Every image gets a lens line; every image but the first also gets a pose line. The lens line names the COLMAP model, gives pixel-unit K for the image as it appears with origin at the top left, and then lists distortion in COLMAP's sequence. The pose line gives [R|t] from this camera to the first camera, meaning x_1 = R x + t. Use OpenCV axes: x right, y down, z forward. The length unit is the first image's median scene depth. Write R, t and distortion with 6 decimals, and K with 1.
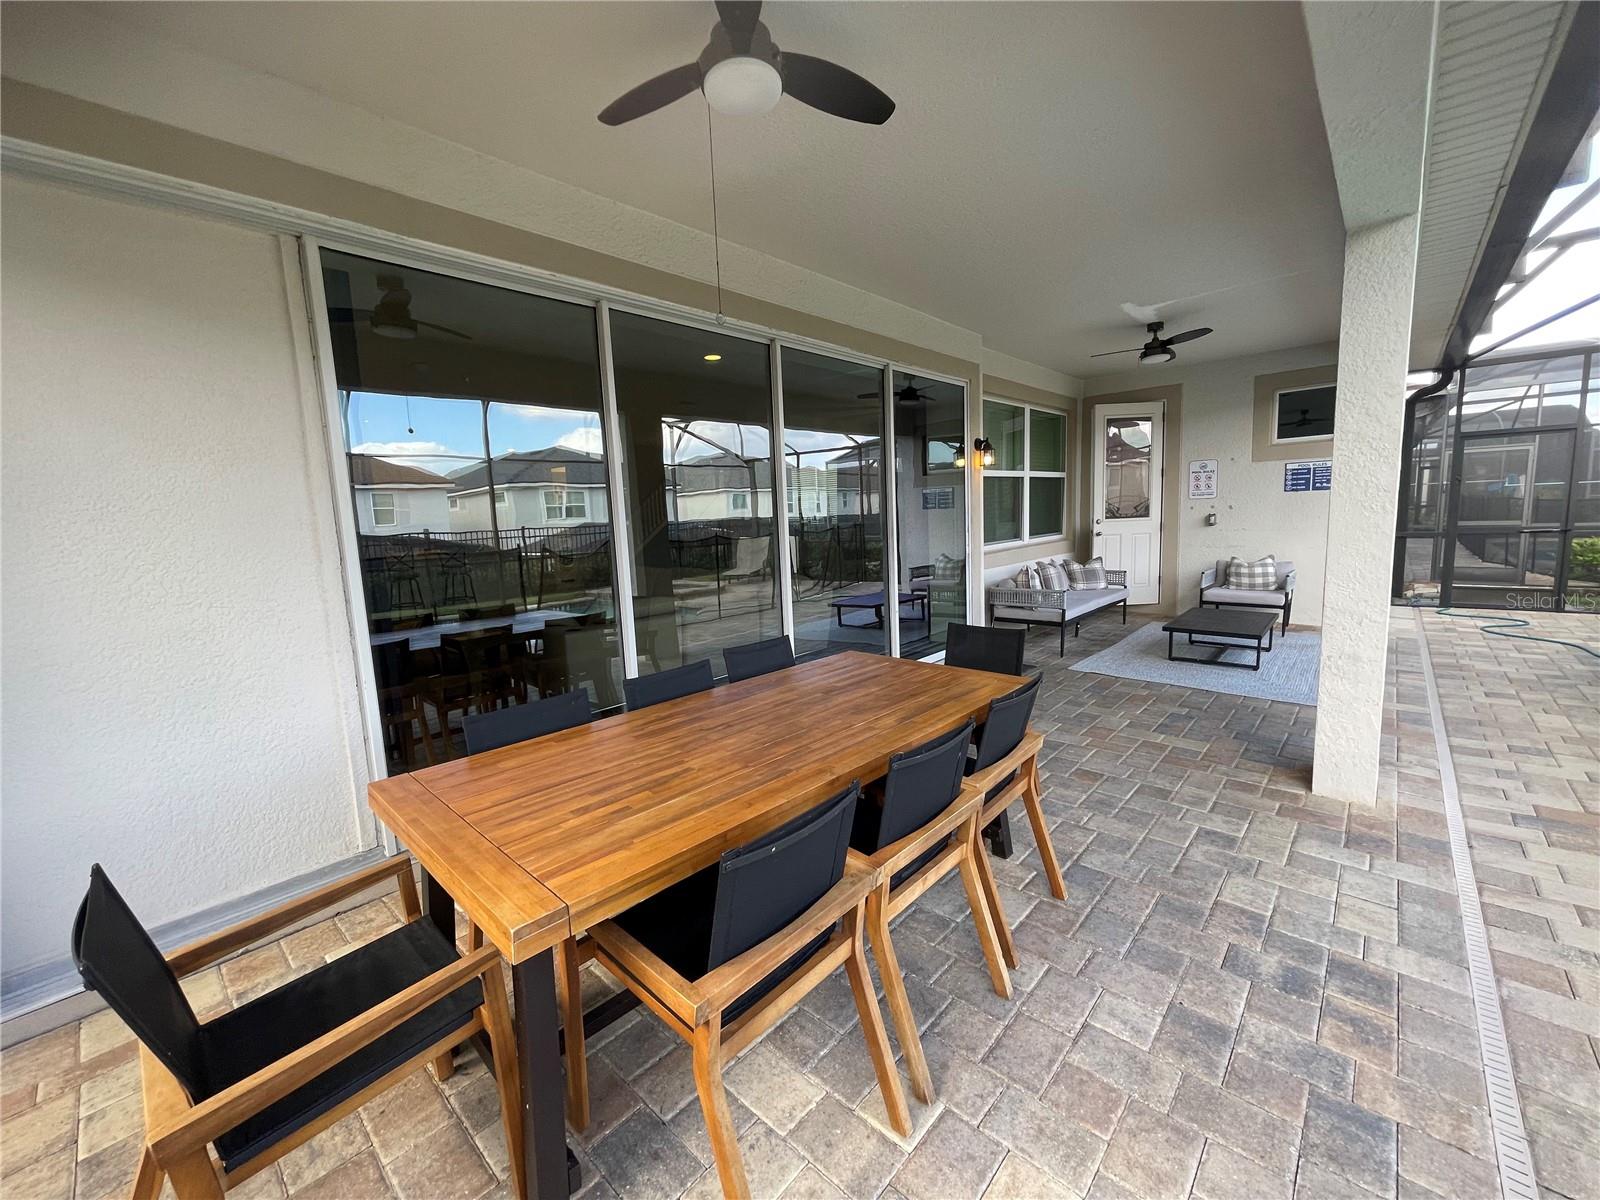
lens RADIAL K [[647.9, 0, 799.7], [0, 647.9, 599.4], [0, 0, 1]] dist [-0.000661, -0.000276]
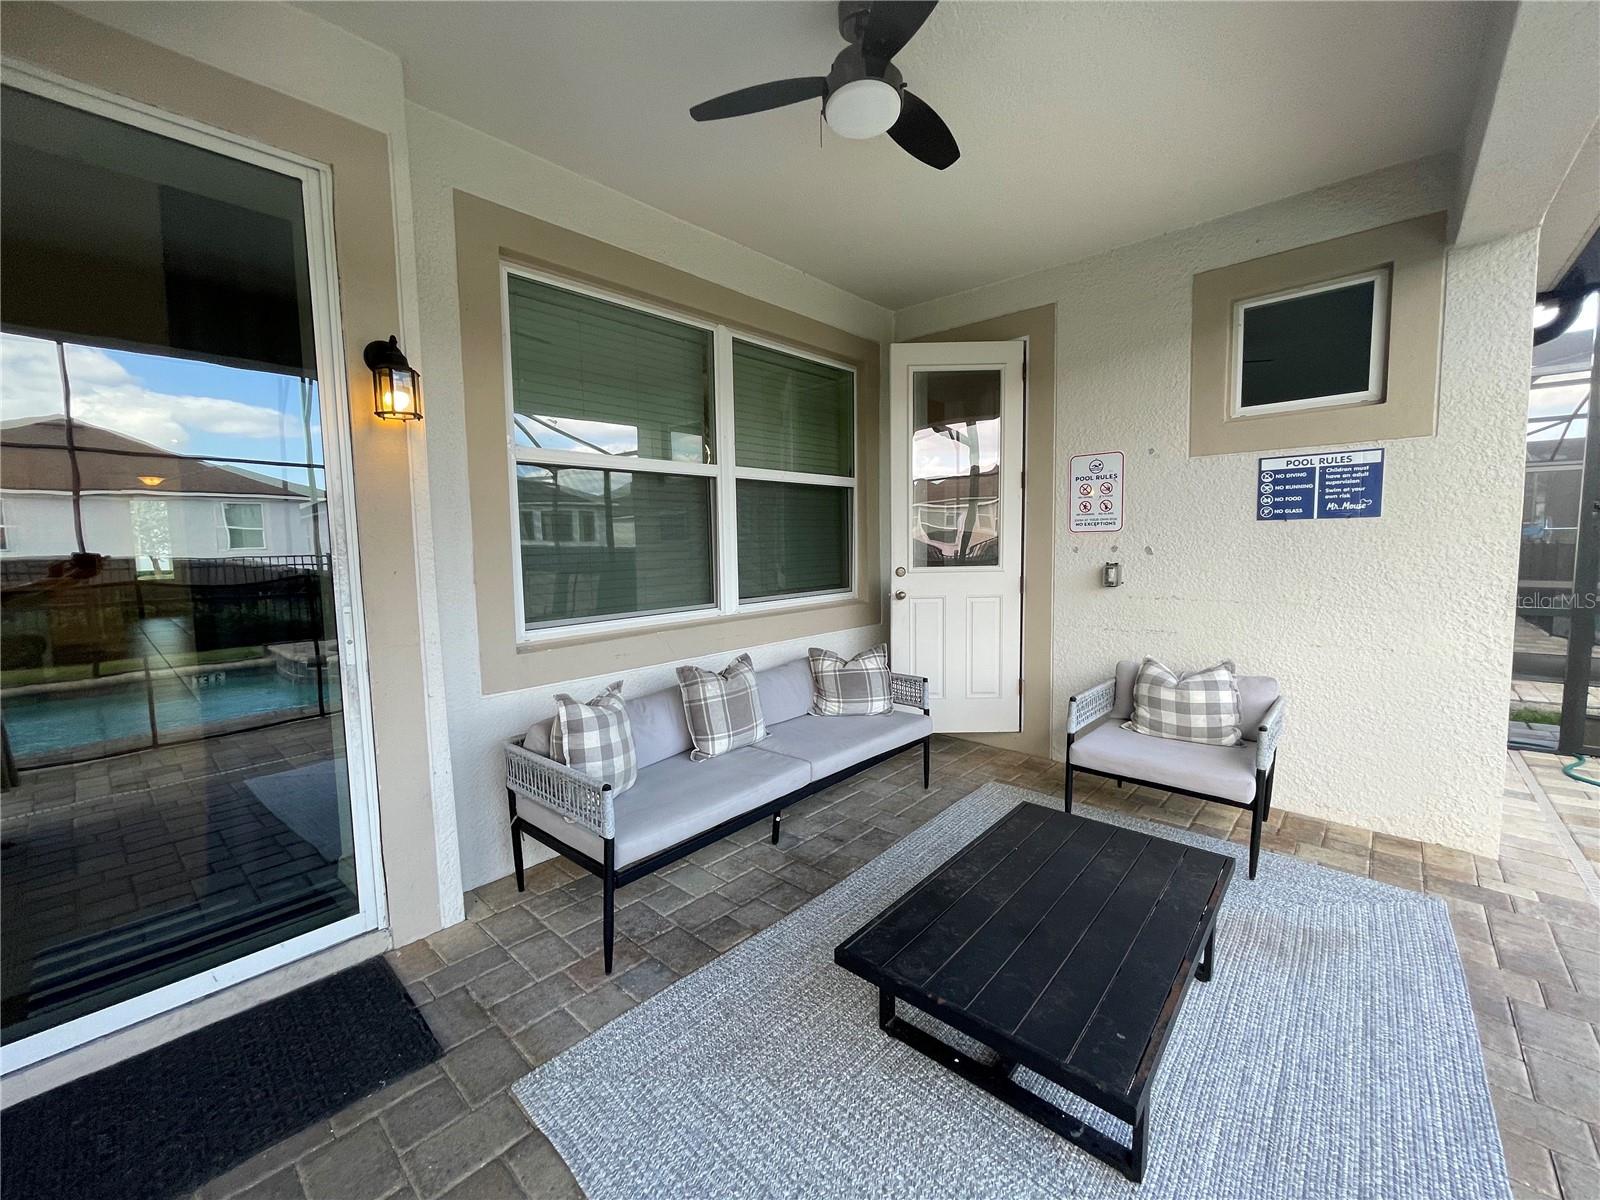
lens RADIAL K [[647.9, 0, 799.4], [0, 647.9, 597.5], [0, 0, 1]] dist [-0.000661, -0.000276]
pose [[0.999680, 0.024811, 0.004942, 0.405323], [-0.024542, 0.998519, -0.048550, -0.077610], [-0.006139, 0.048413, 0.998809, 0.523348]]
